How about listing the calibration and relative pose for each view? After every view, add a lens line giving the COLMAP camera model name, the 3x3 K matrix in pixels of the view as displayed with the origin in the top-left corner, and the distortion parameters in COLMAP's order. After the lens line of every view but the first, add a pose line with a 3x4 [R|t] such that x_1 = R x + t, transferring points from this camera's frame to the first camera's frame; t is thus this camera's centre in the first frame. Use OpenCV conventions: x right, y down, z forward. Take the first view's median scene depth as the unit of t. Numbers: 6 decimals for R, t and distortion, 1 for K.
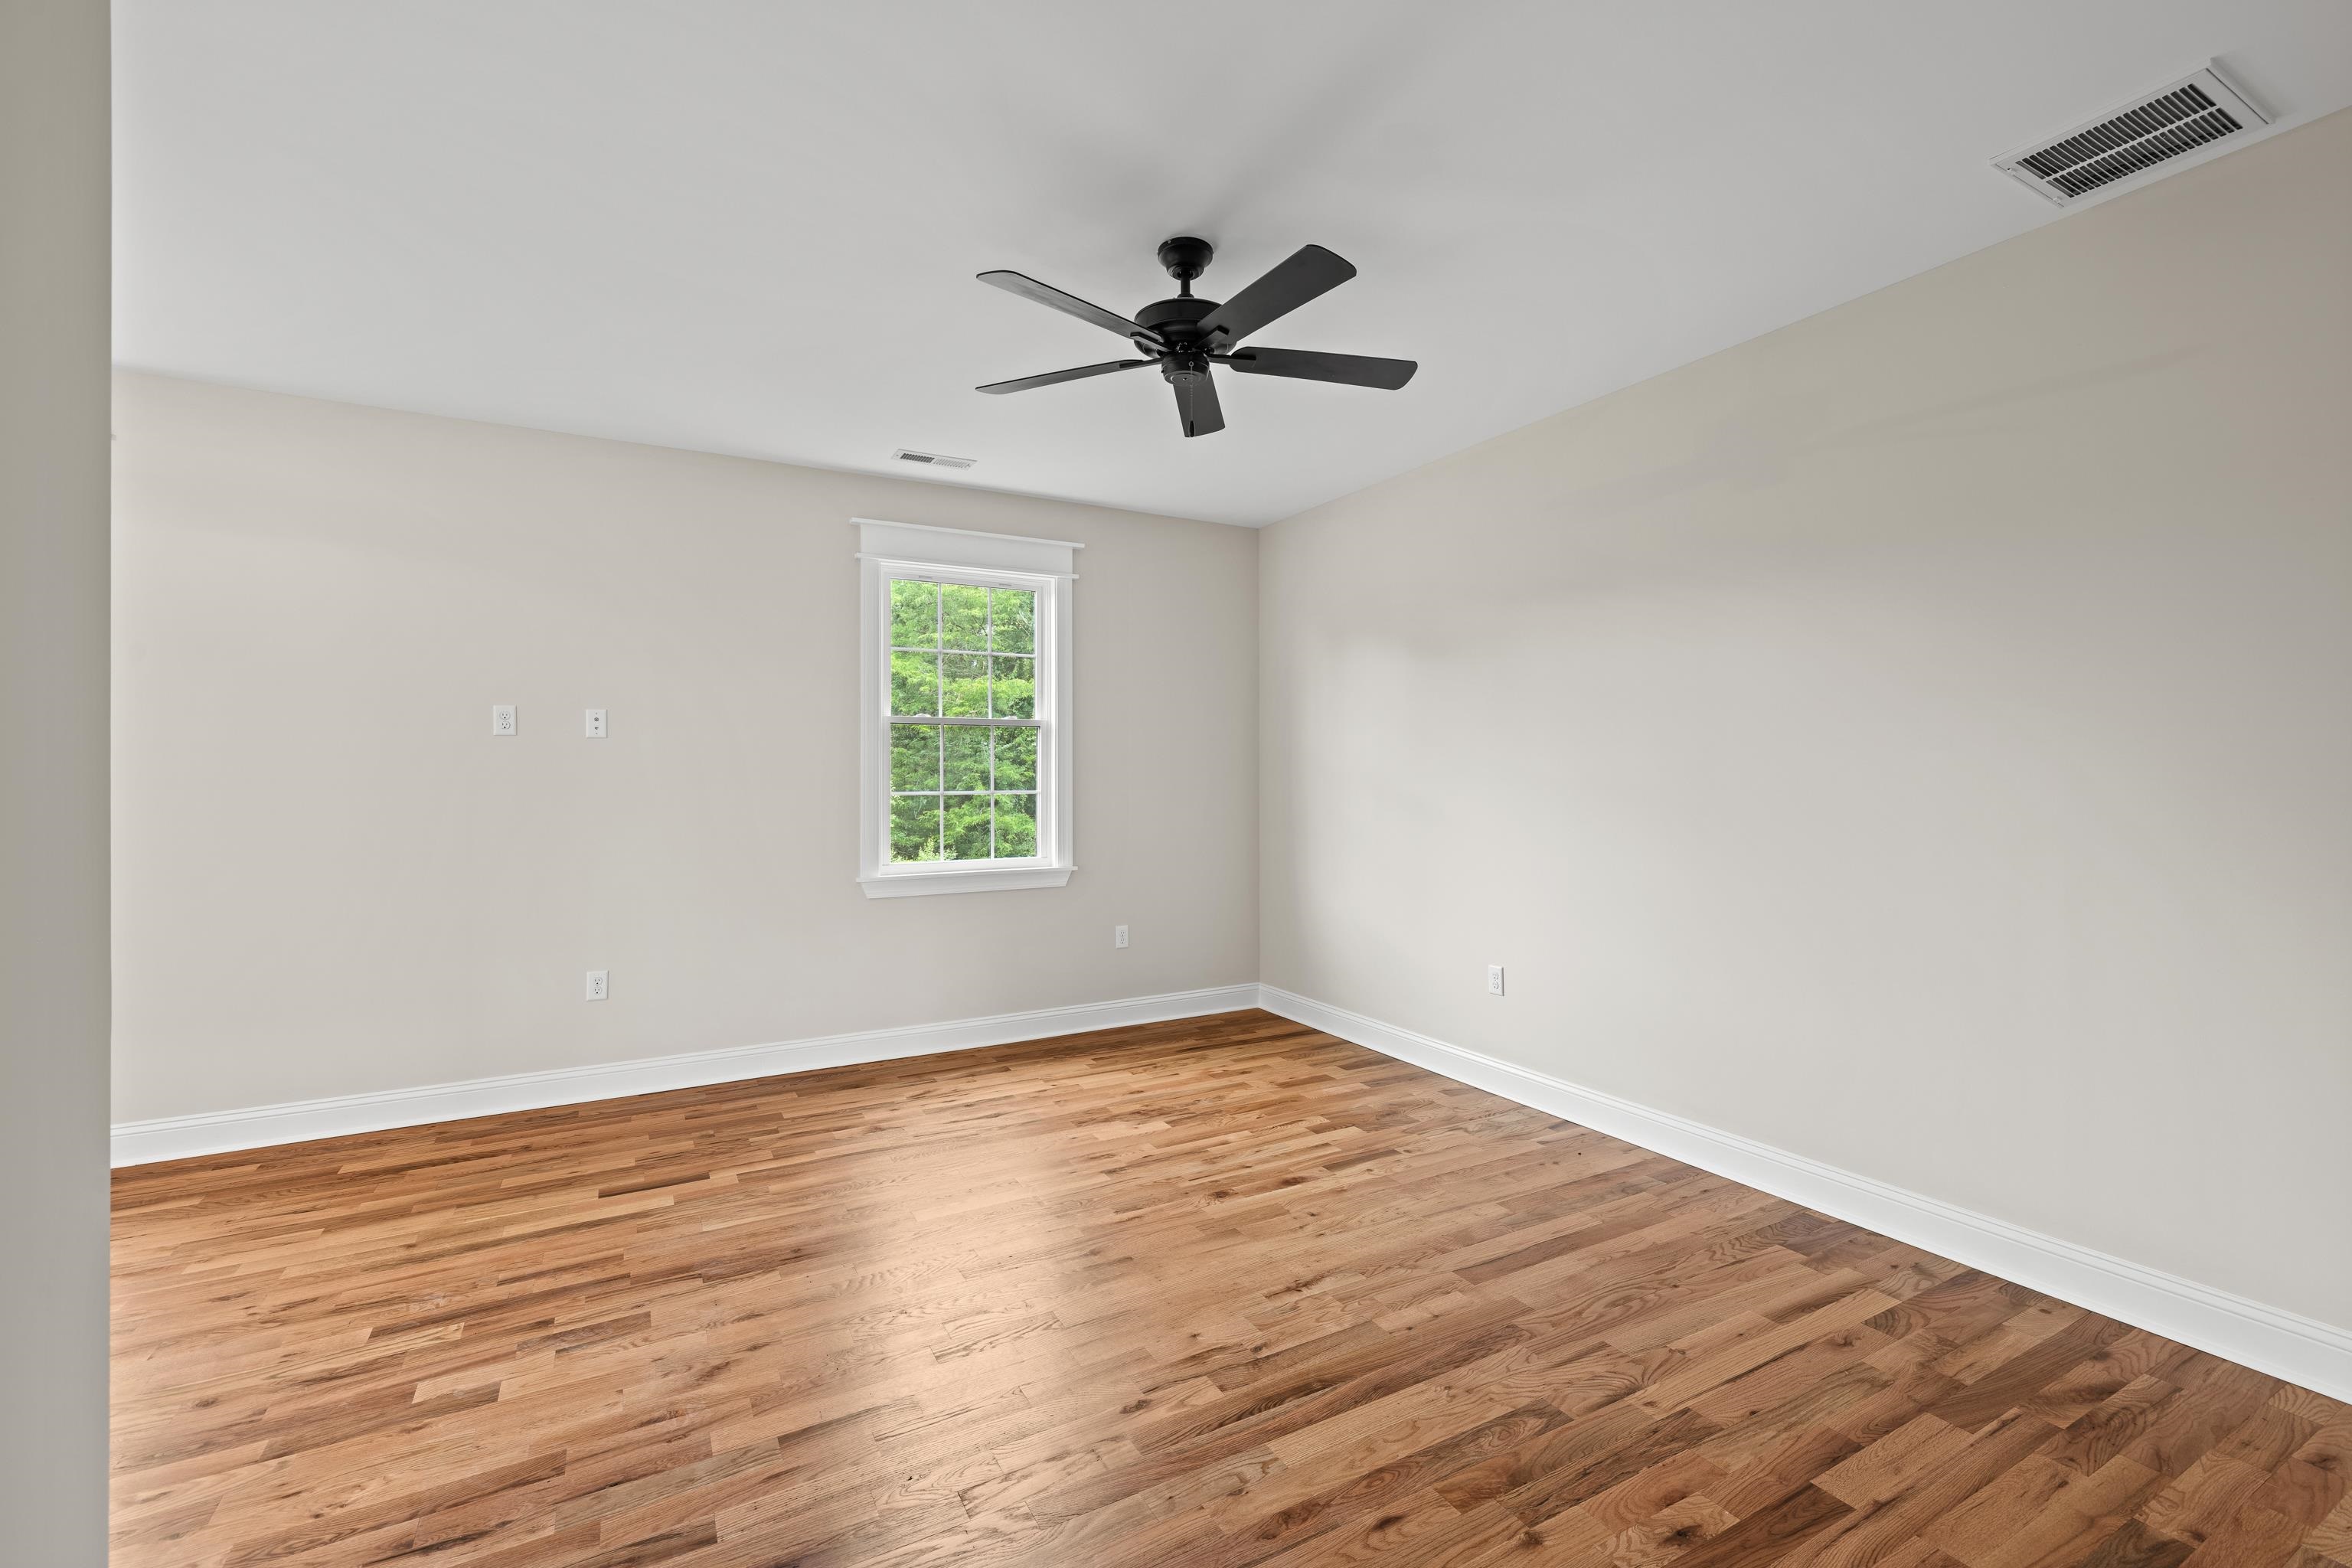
lens RADIAL K [[1004.8, 0, 1175.7], [0, 1004.8, 773.9], [0, 0, 1]] dist [0.001758, 0.000379]
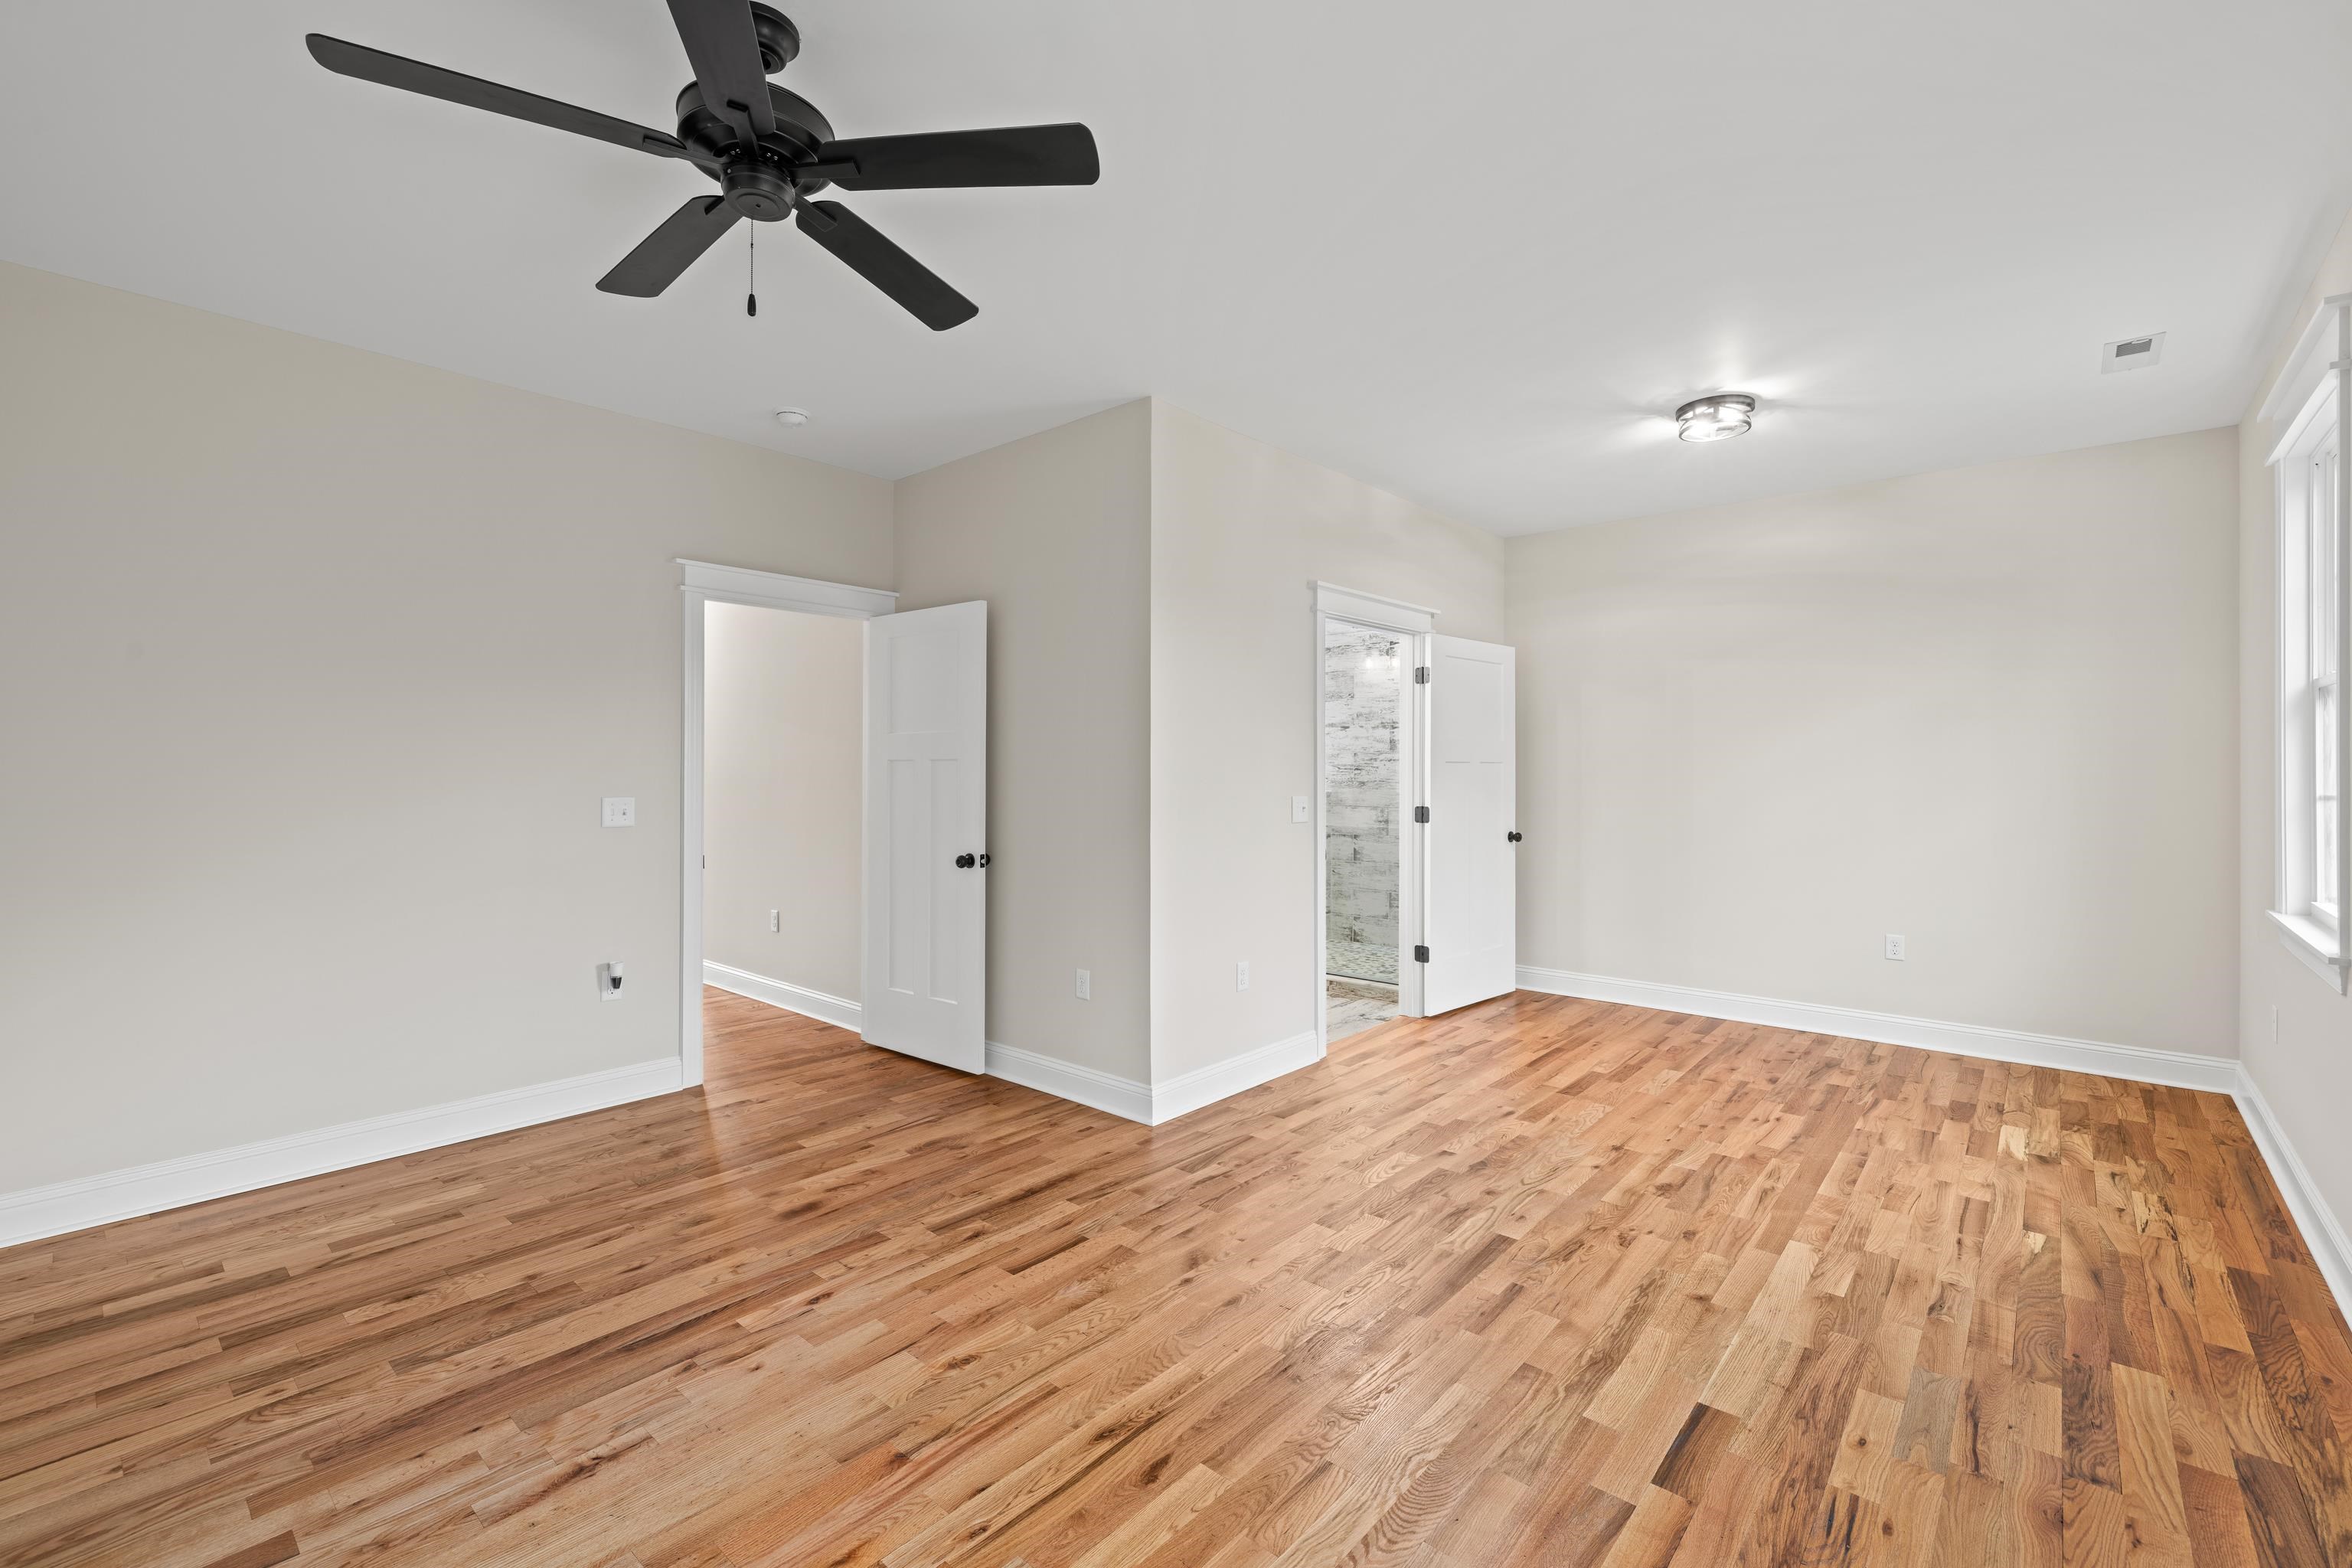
lens RADIAL K [[1004.8, 0, 1175.7], [0, 1004.8, 773.9], [0, 0, 1]] dist [0.001758, 0.000379]
pose [[-0.942962, 0.002199, -0.332893, -0.035343], [0.001555, 0.999996, 0.002201, 0.007230], [0.332896, 0.001558, -0.942962, 1.895510]]
